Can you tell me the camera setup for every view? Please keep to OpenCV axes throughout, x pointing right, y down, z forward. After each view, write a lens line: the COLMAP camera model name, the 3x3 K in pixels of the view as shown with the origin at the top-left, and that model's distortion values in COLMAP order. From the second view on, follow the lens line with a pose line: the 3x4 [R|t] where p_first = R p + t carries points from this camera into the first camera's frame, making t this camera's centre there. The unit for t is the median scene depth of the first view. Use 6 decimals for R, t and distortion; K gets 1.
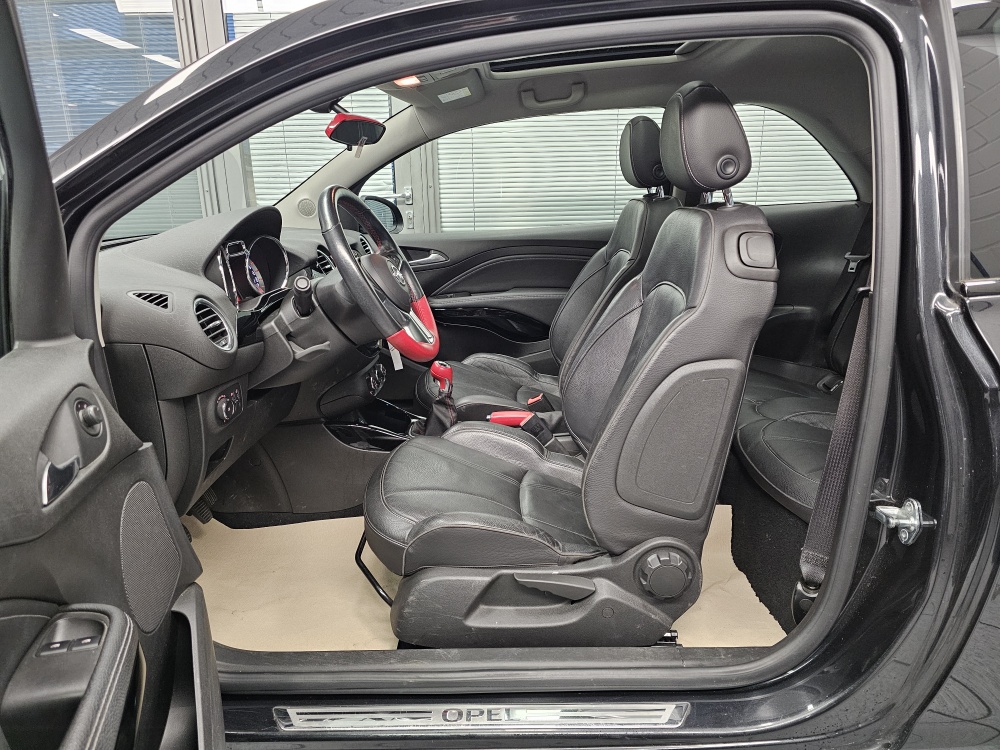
lens RADIAL K [[674.4, 0, 499.6], [0, 674.4, 364.4], [0, 0, 1]] dist [0.044623, -0.004544]
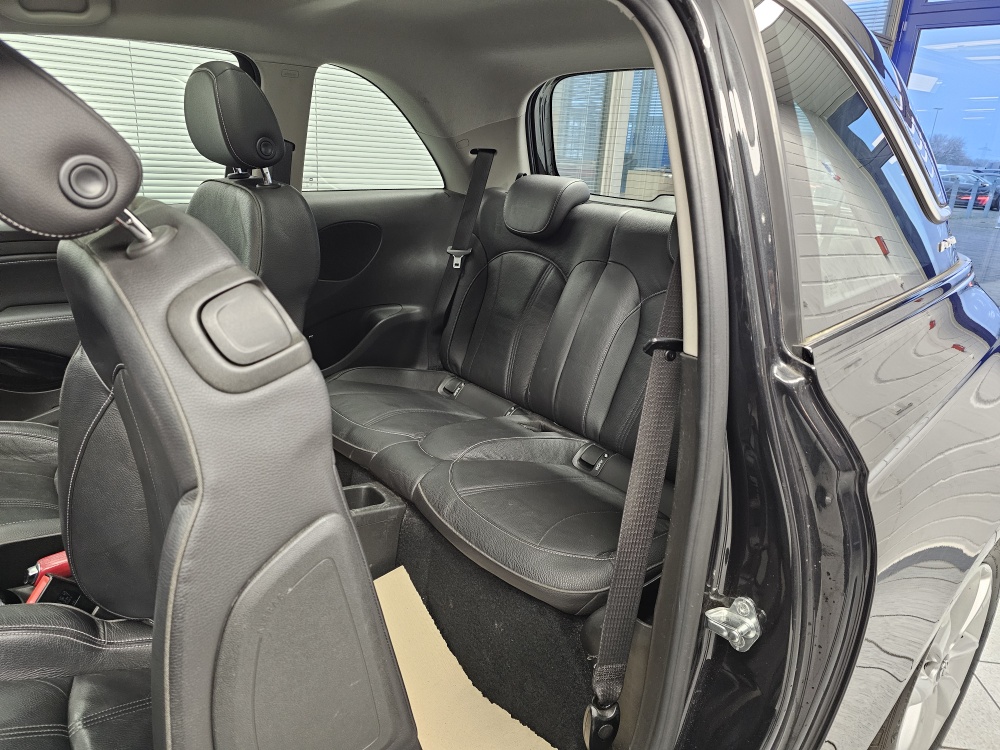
lens RADIAL K [[674.4, 0, 499.6], [0, 674.4, 364.4], [0, 0, 1]] dist [0.044623, -0.004544]
pose [[0.762804, -0.139332, 0.631440, -0.055886], [0.103543, 0.990228, 0.093417, -0.099476], [-0.638286, -0.005878, 0.769777, 0.287489]]
